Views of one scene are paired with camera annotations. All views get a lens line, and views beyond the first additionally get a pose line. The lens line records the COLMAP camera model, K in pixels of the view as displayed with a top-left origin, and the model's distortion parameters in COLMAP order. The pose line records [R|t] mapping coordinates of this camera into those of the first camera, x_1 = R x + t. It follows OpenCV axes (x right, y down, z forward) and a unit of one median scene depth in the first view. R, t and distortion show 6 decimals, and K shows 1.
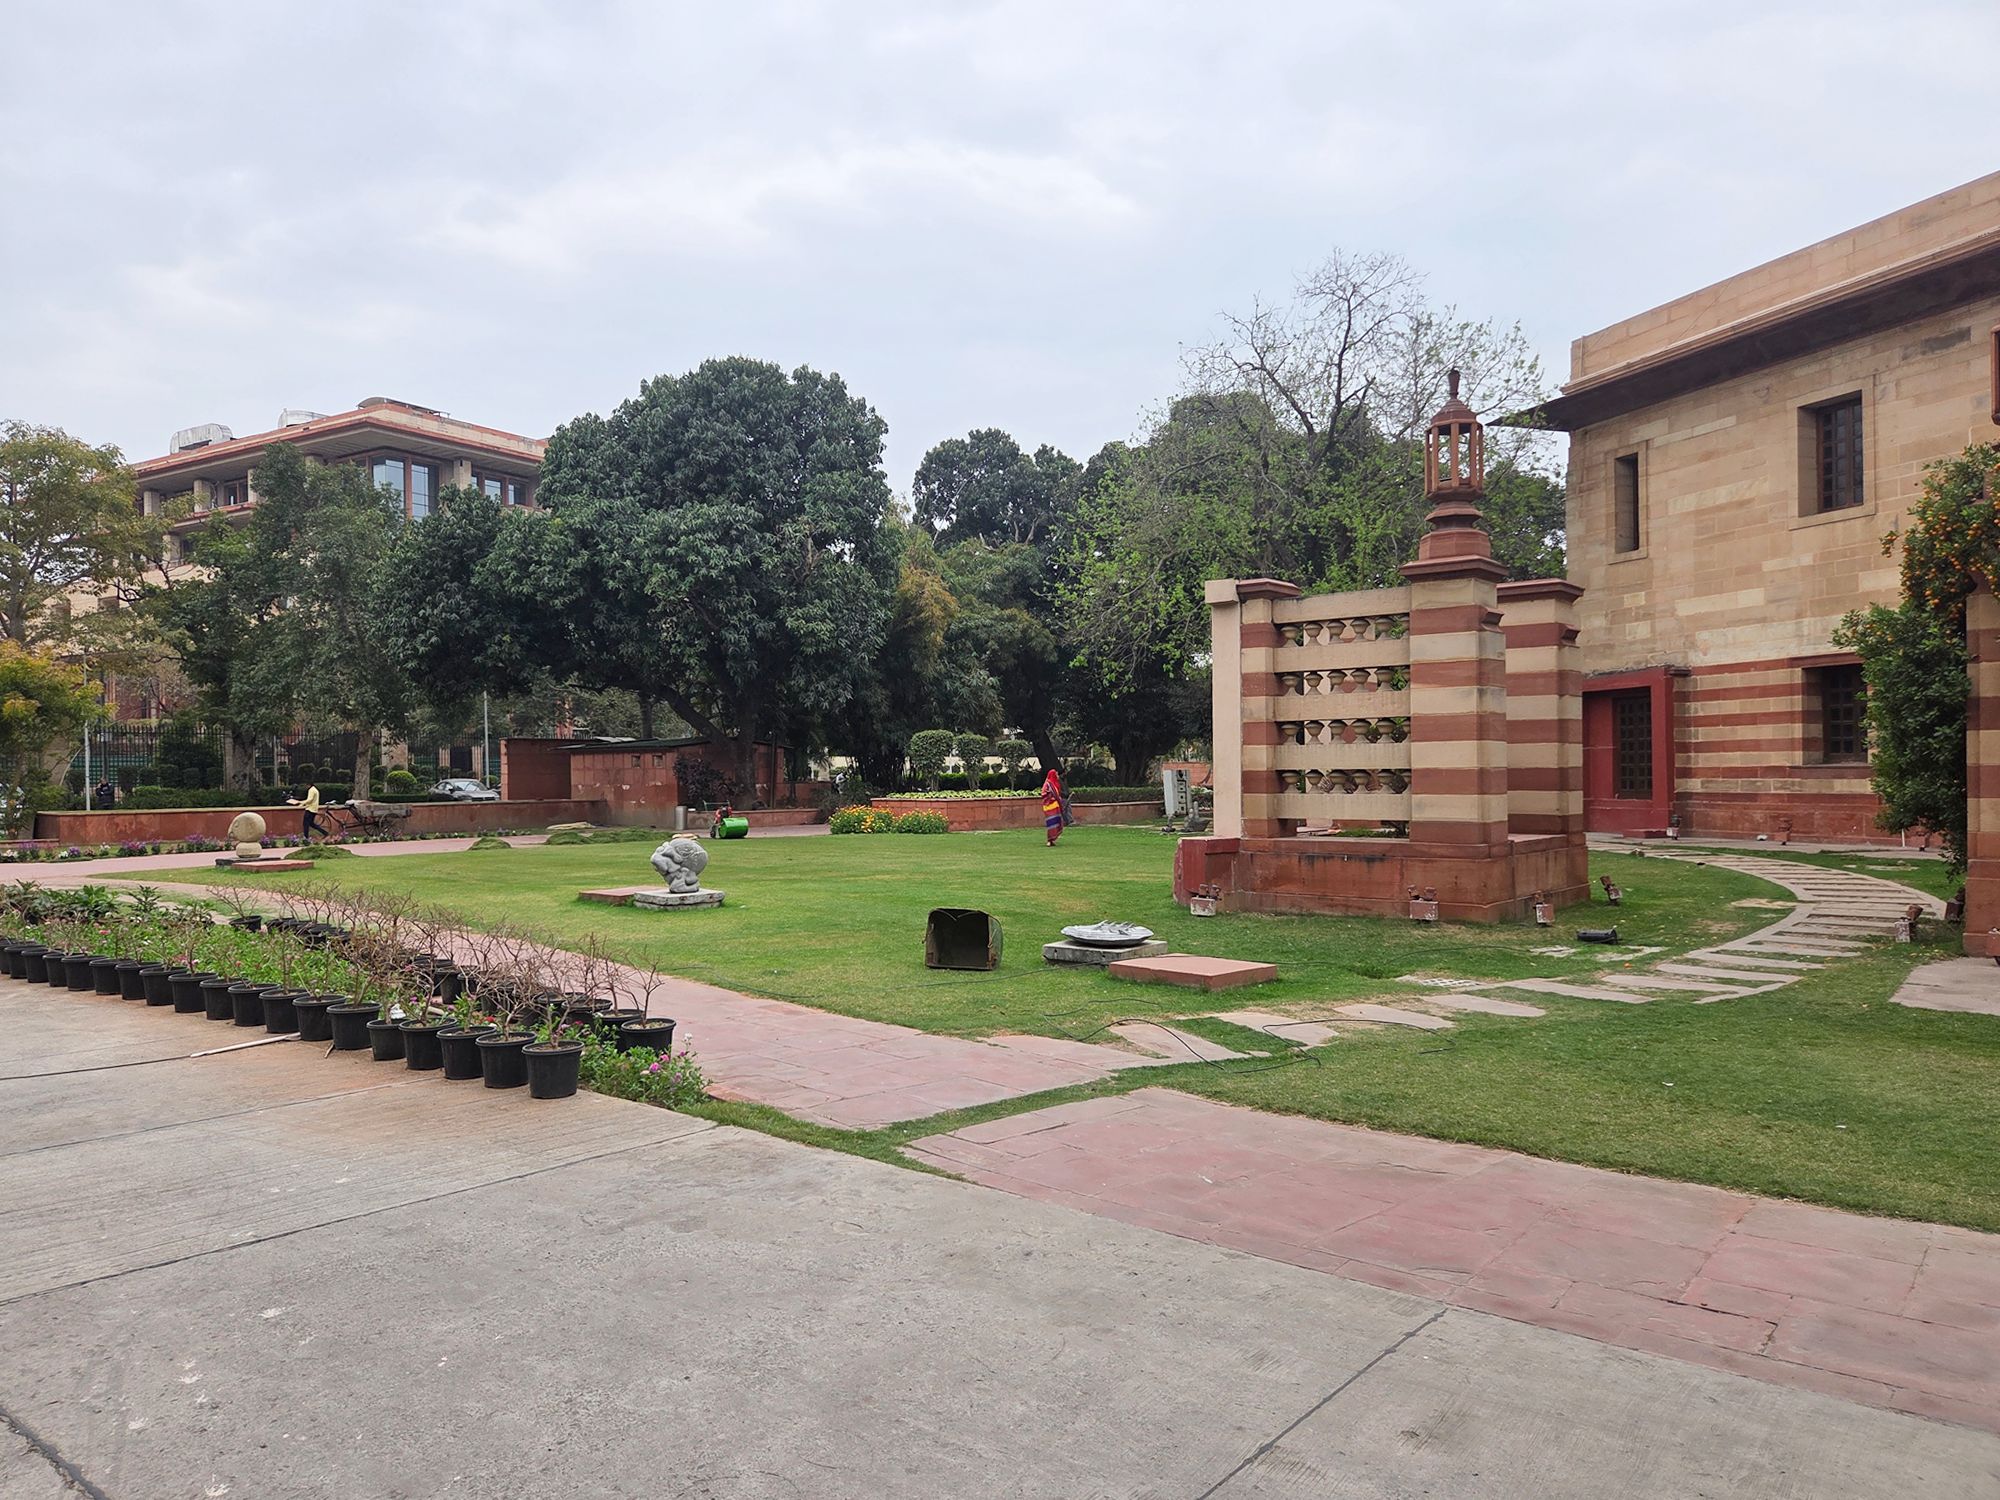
lens RADIAL K [[1361.4, 0, 992.7], [0, 1361.4, 765.0], [0, 0, 1]] dist [0.073224, -0.063773]
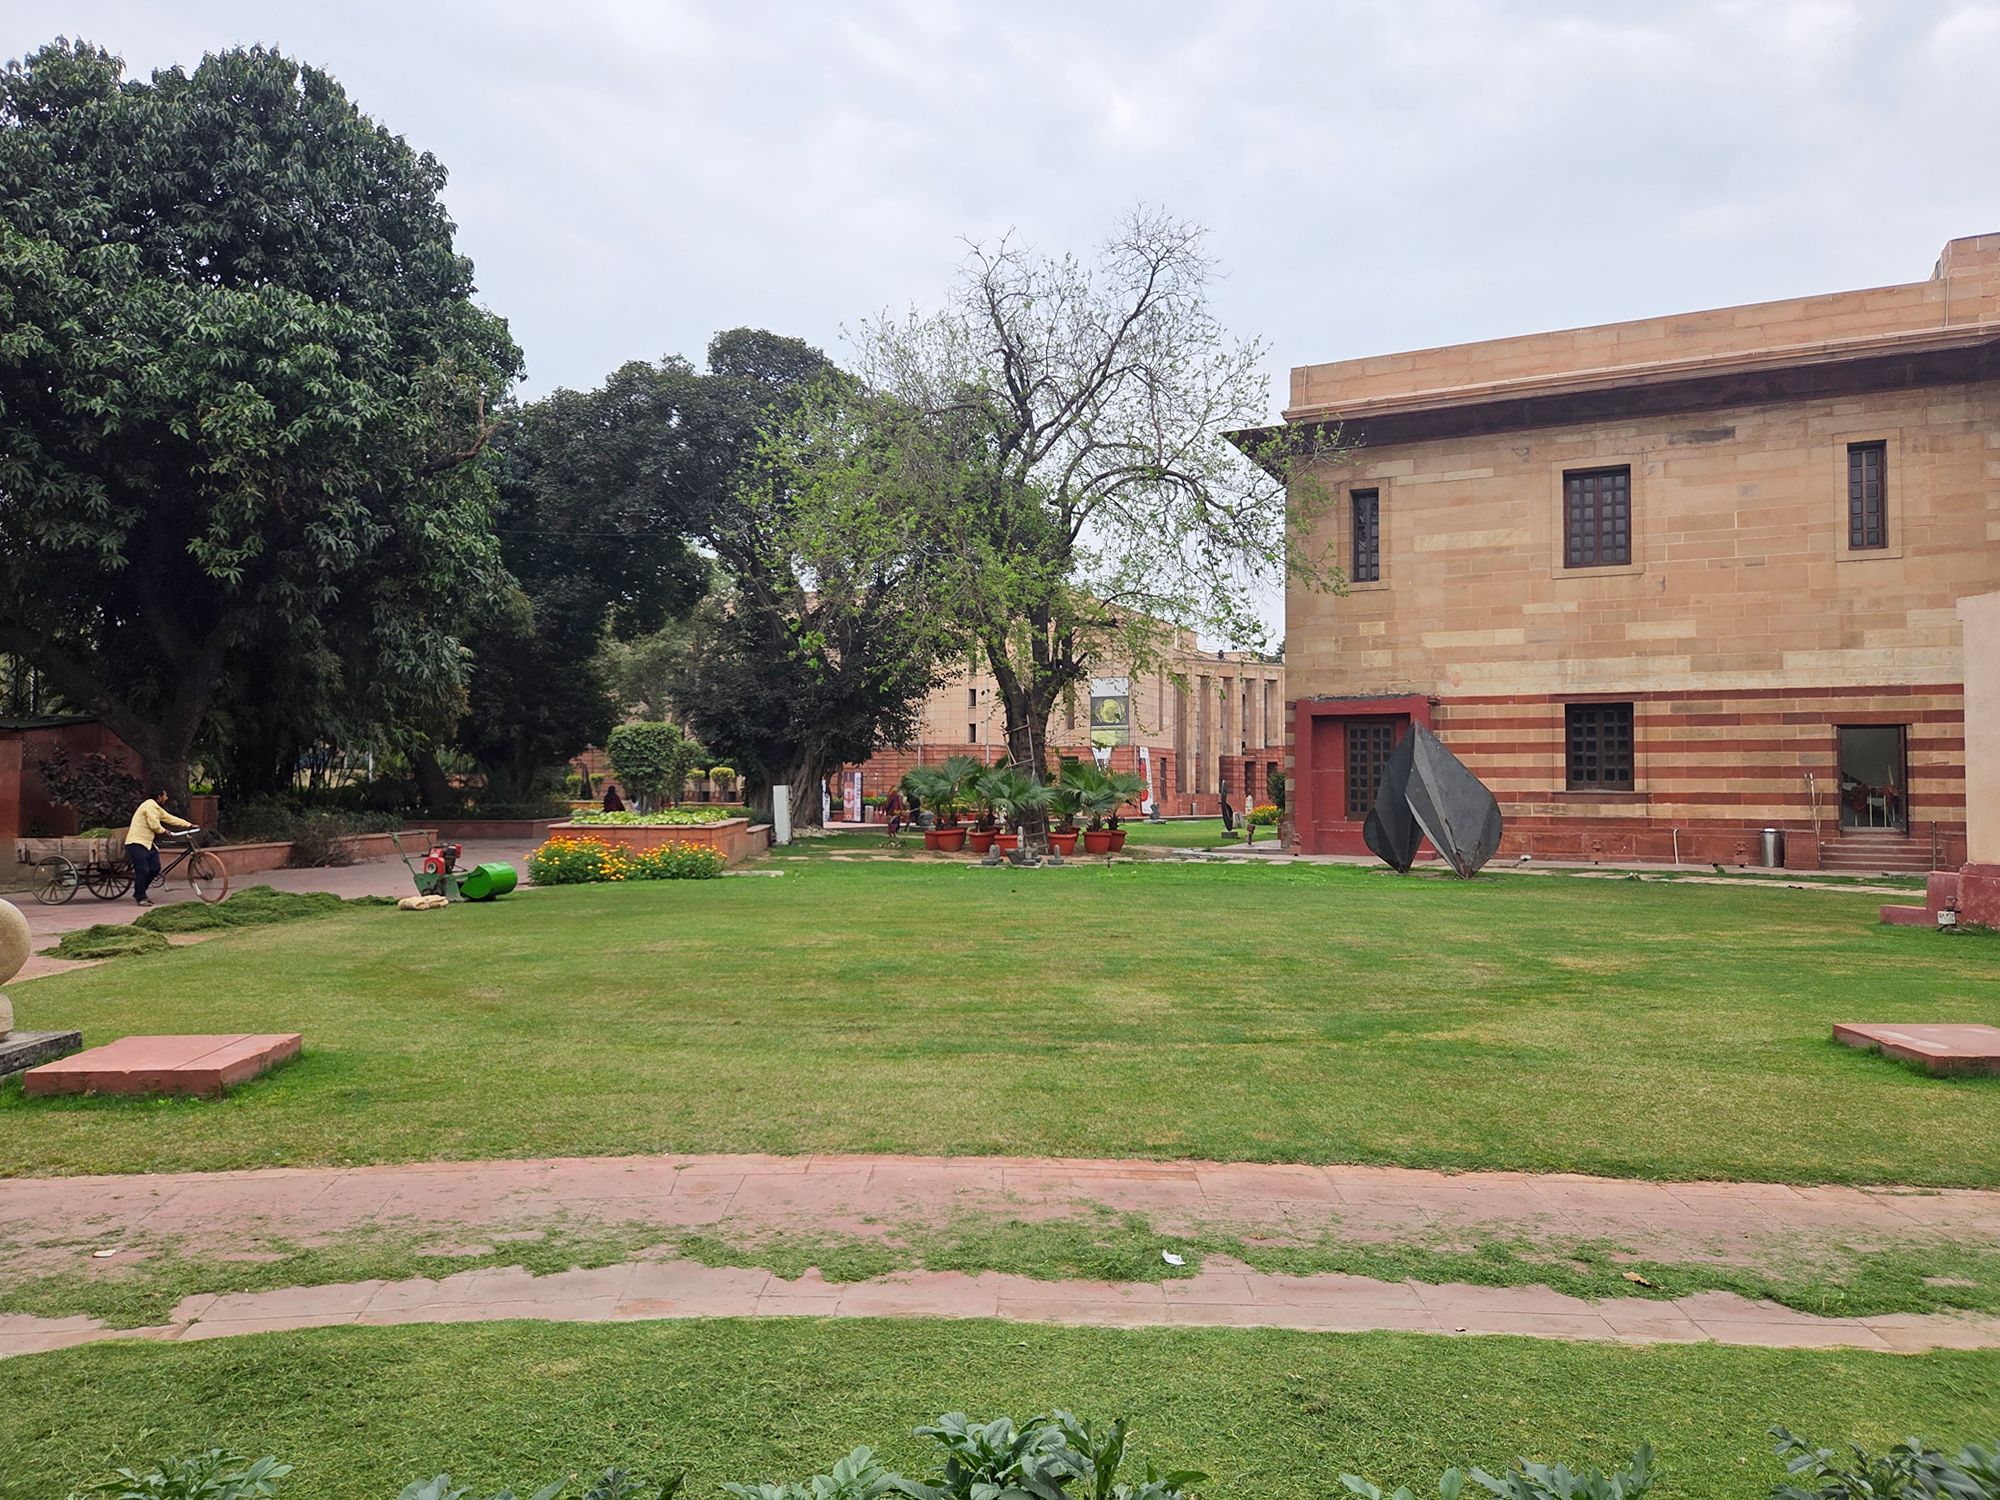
lens RADIAL K [[1330.6, 0, 1006.5], [0, 1330.6, 744.2], [0, 0, 1]] dist [0.048412, -0.048332]
pose [[0.727201, 0.035617, 0.685500, -0.493692], [-0.016052, 0.999262, -0.034891, 0.007311], [-0.686237, 0.014369, 0.727236, 0.546244]]
